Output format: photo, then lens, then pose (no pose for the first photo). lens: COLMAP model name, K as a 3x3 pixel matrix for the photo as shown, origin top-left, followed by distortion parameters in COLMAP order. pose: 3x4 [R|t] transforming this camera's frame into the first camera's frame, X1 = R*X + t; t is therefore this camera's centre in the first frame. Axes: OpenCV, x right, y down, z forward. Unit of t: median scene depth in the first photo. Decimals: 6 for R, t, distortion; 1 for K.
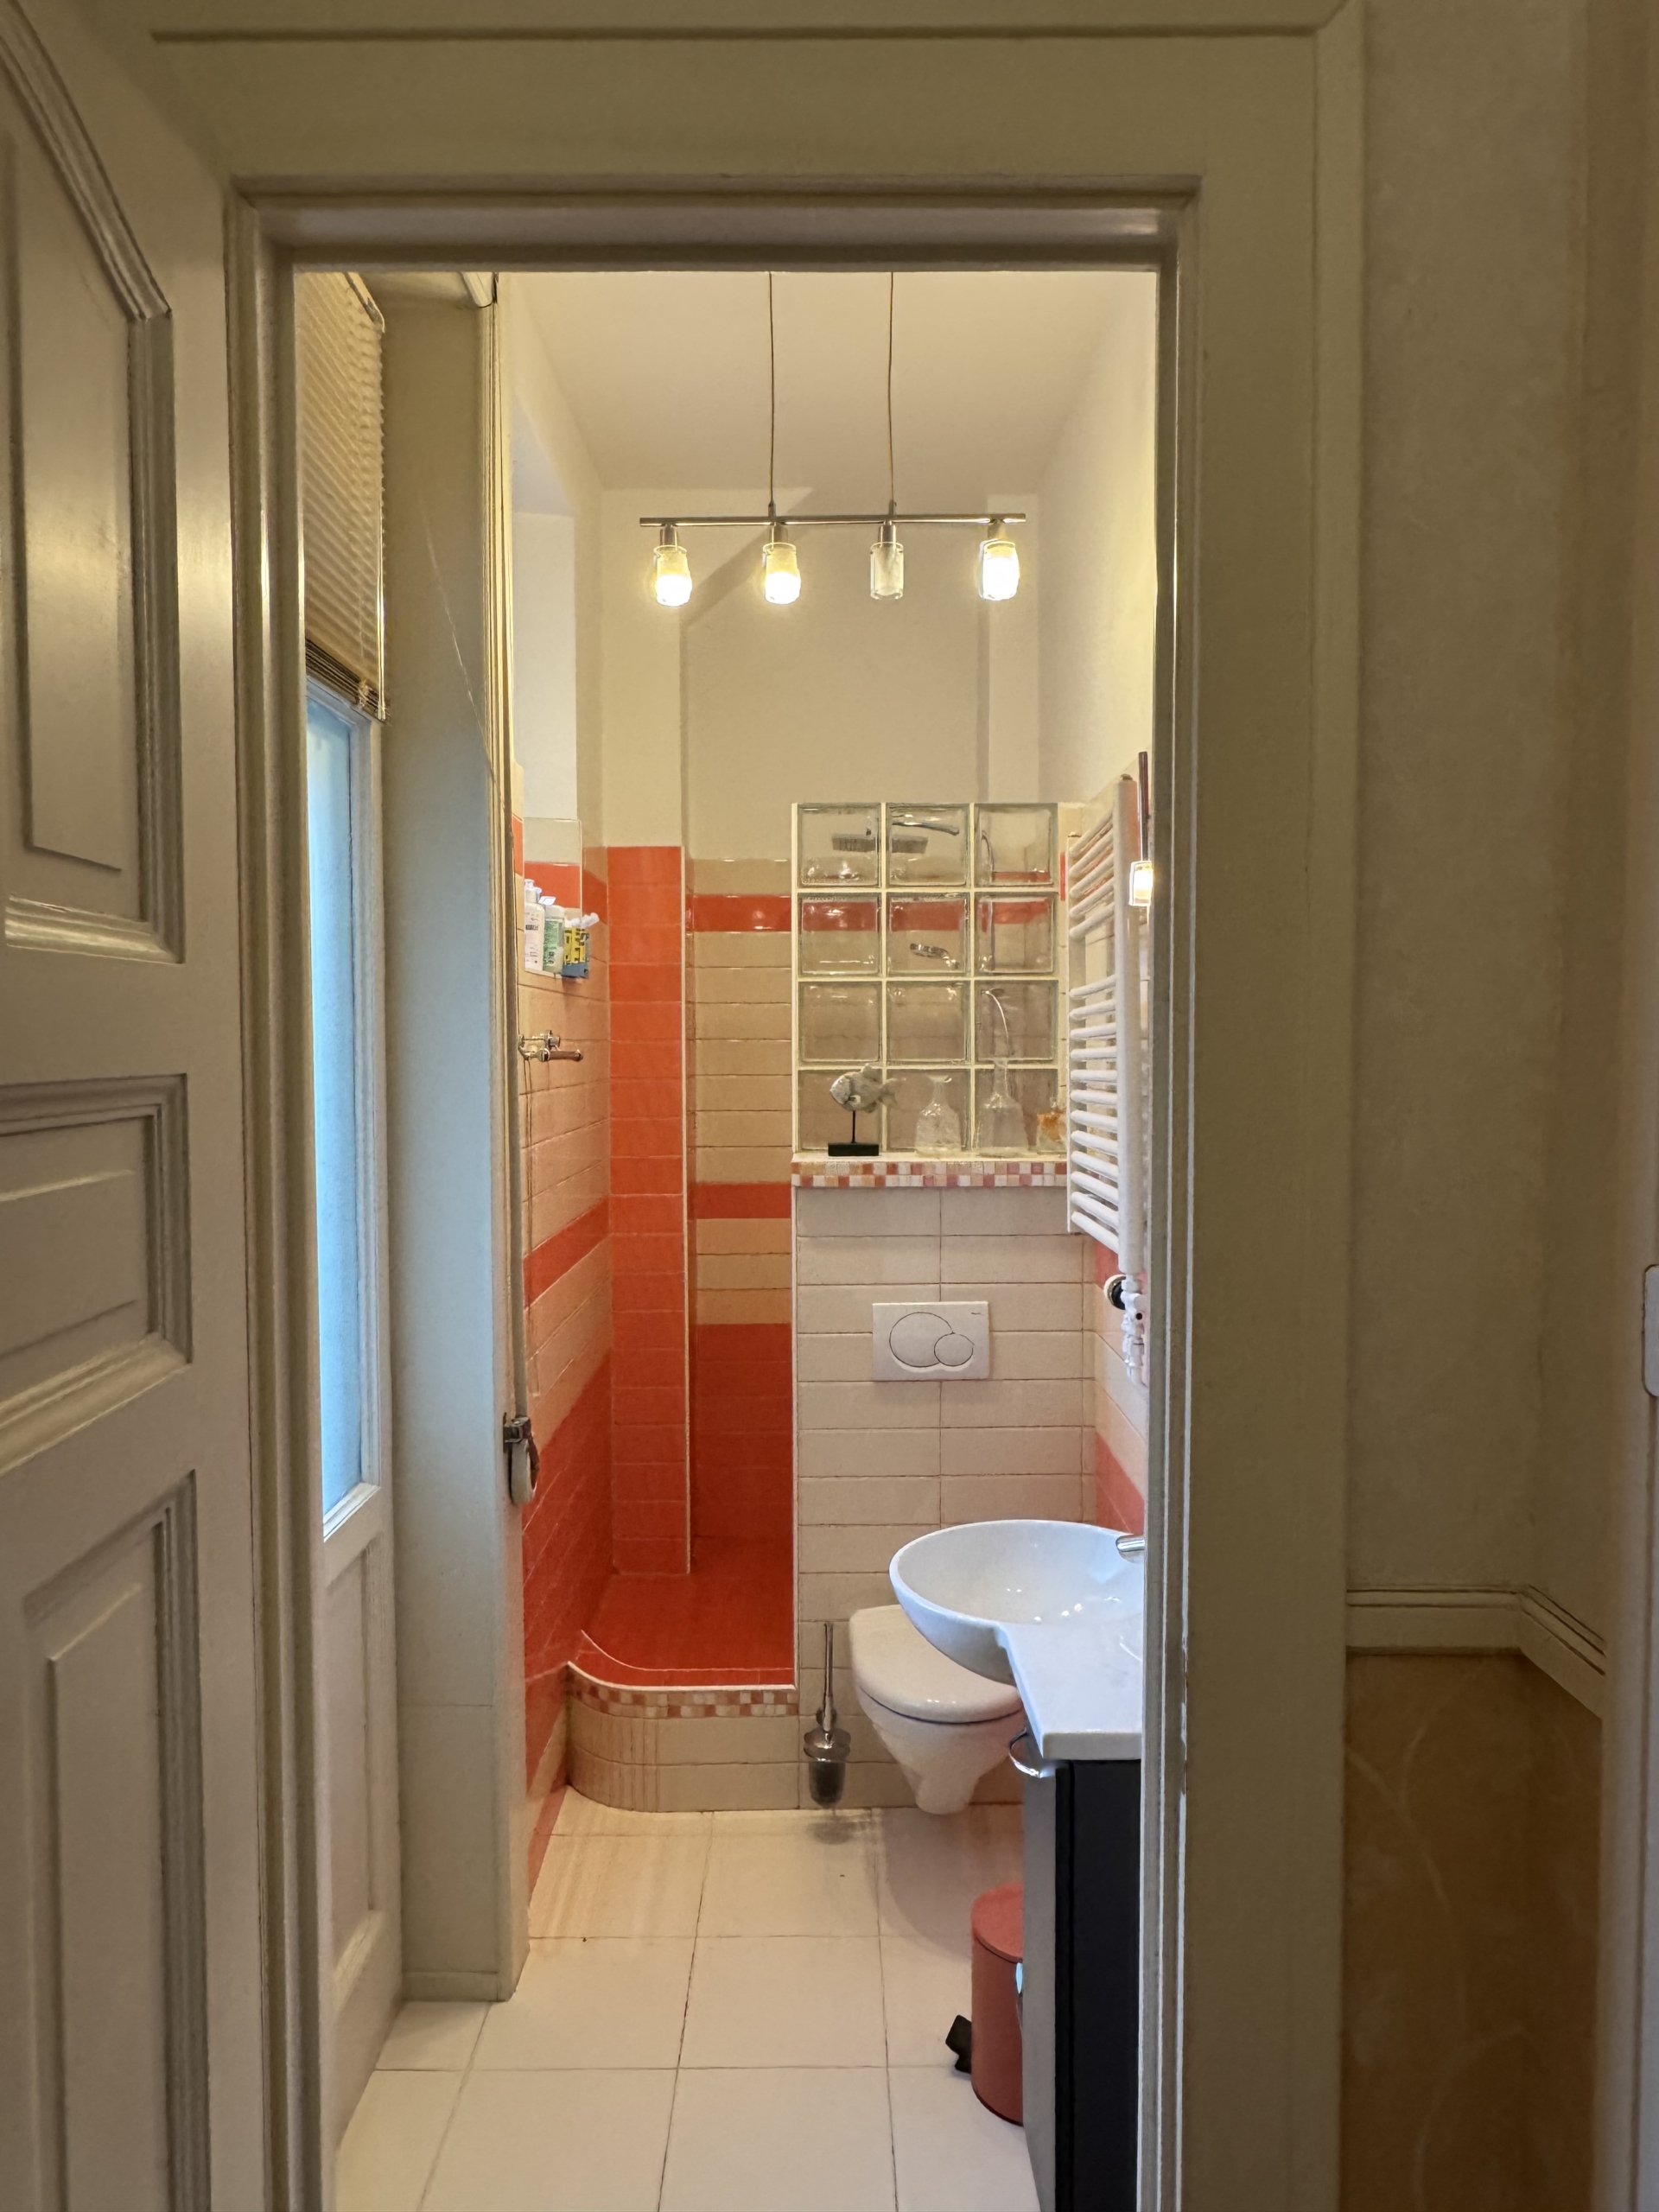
lens RADIAL K [[1444.5, 0, 829.5], [0, 1444.5, 1106.0], [0, 0, 1]] dist [0.012779, 0.002526]
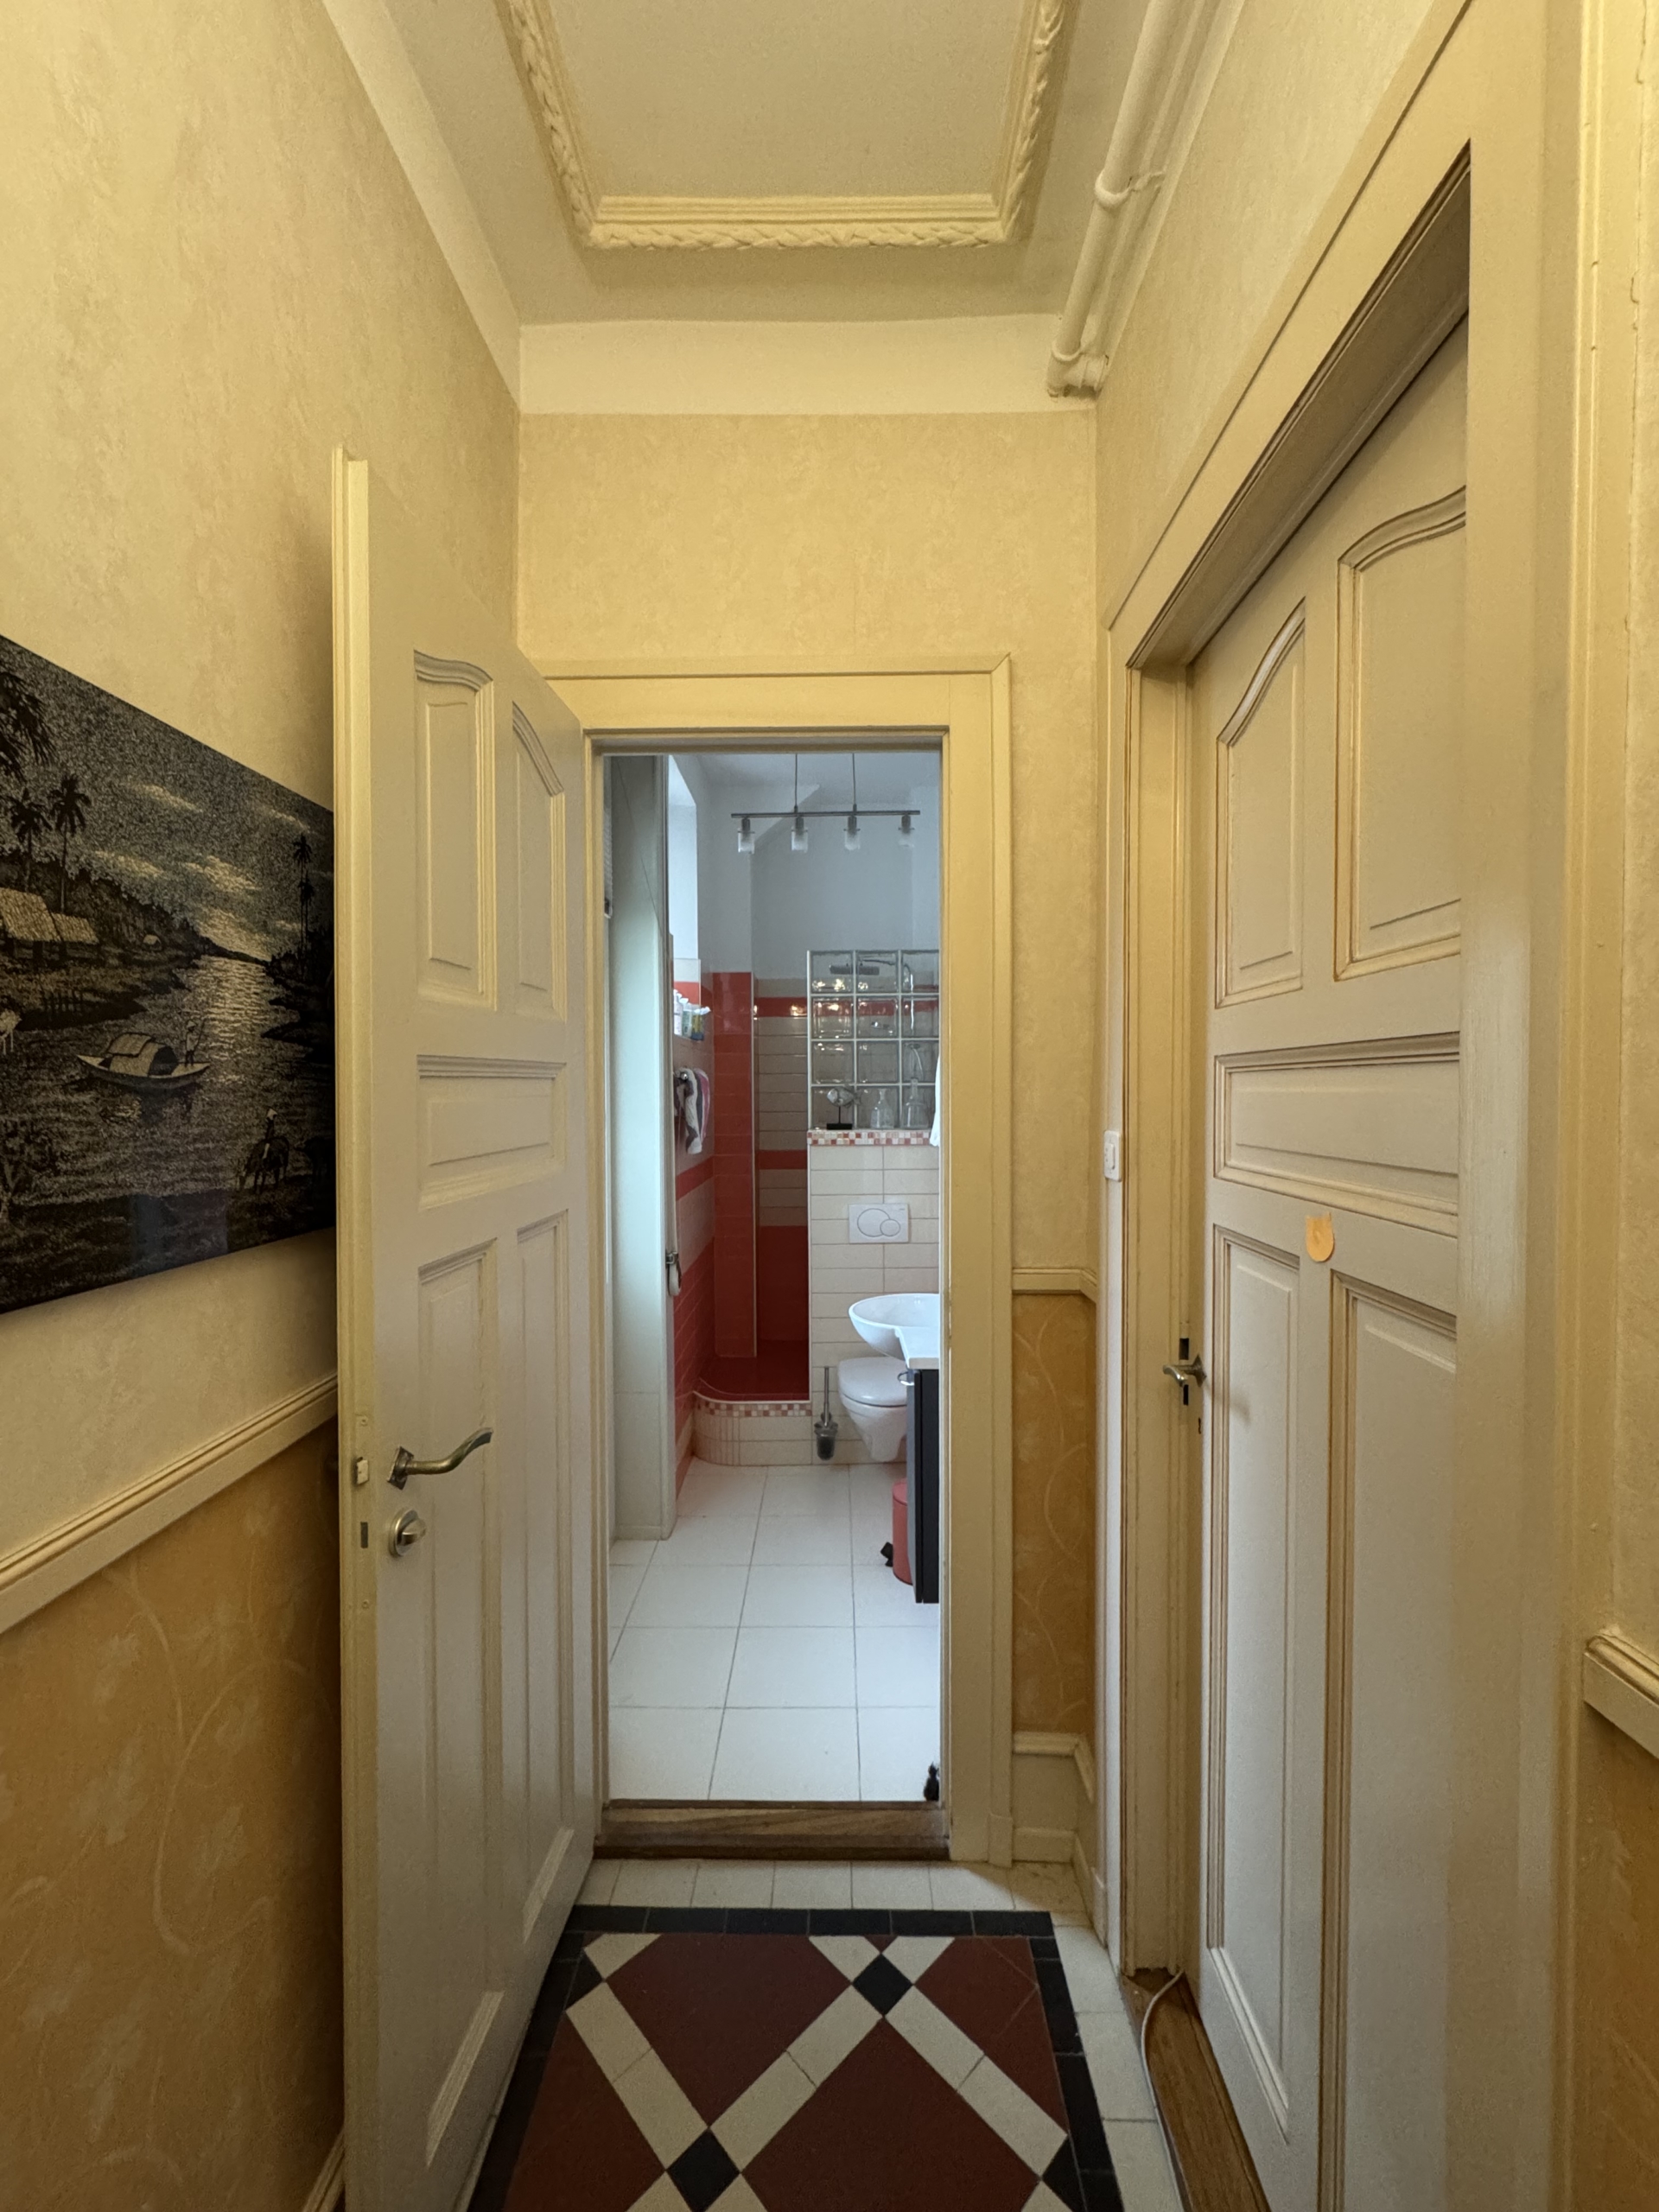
lens RADIAL K [[897.7, 0, 829.5], [0, 897.7, 1106.0], [0, 0, 1]] dist [0.005899, -0.000066]
pose [[0.999858, -0.003284, -0.016512, 0.024122], [0.002880, 0.999698, -0.024417, 0.033113], [0.016587, 0.024366, 0.999565, -0.223260]]
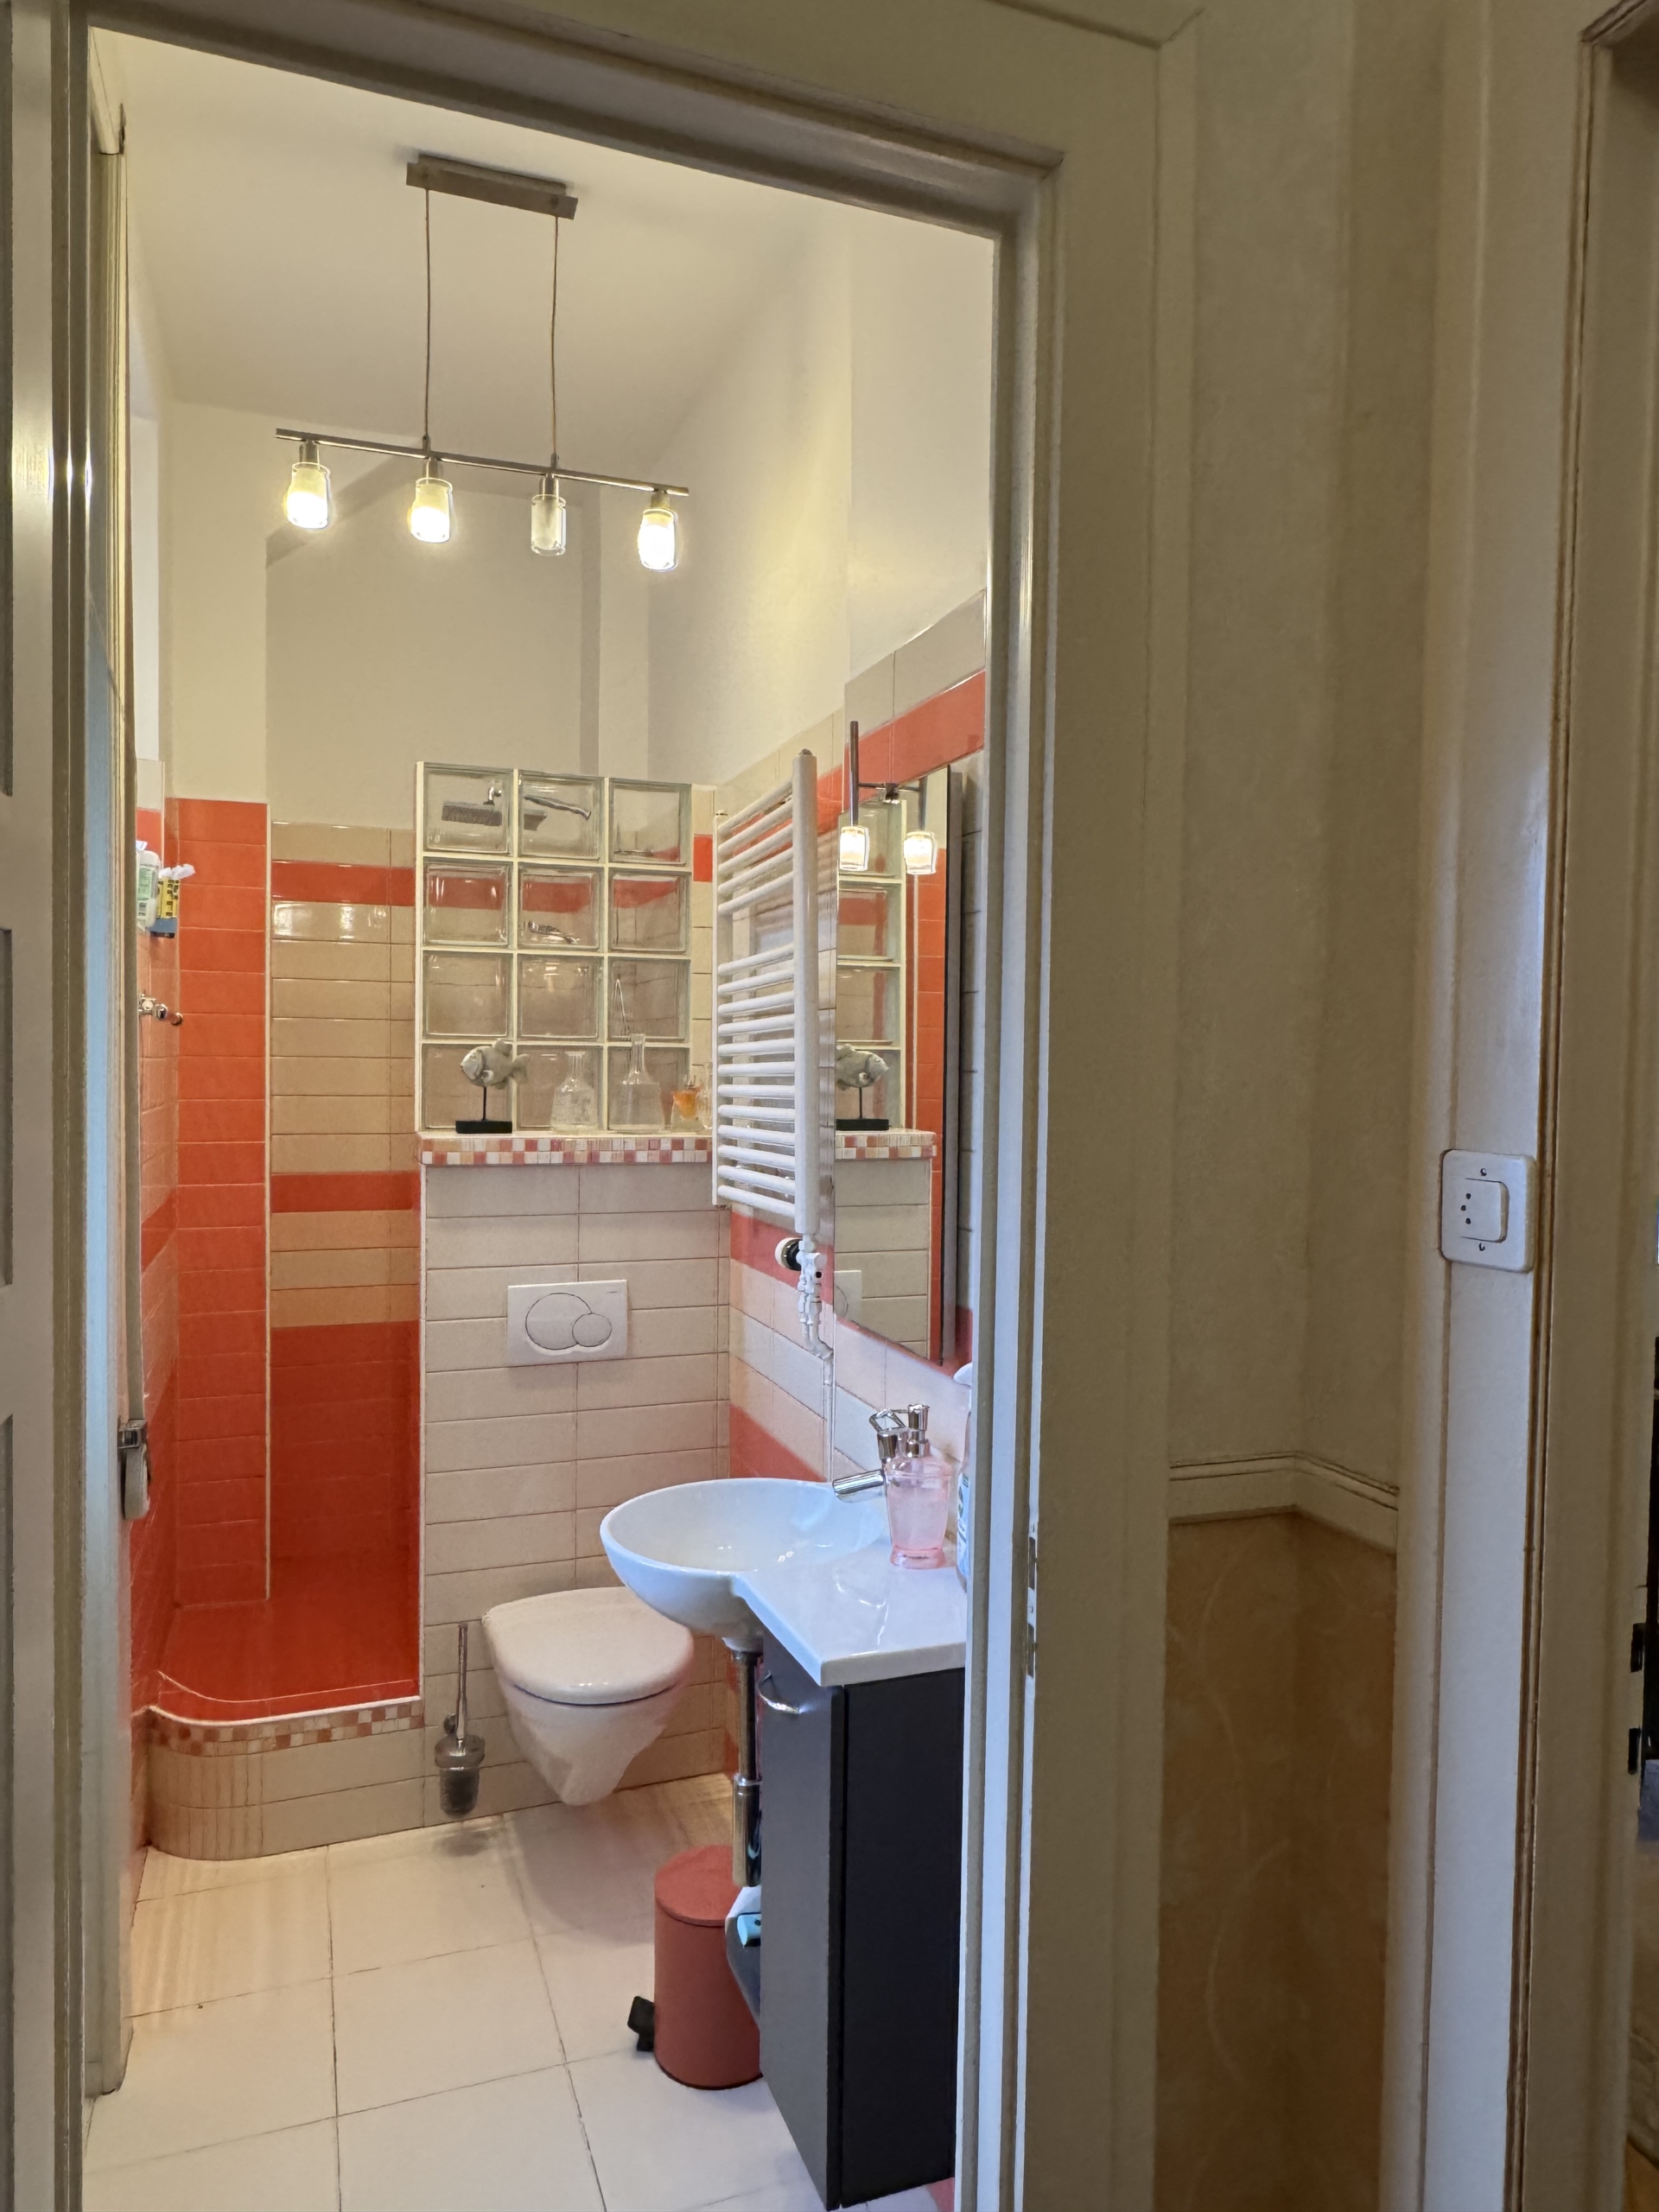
lens RADIAL K [[1444.5, 0, 829.5], [0, 1444.5, 1106.0], [0, 0, 1]] dist [0.012779, 0.002526]
pose [[0.940785, 0.005256, 0.338962, -0.096919], [-0.001492, 0.999934, -0.011363, 0.027776], [-0.339000, 0.010184, 0.940731, 0.020403]]
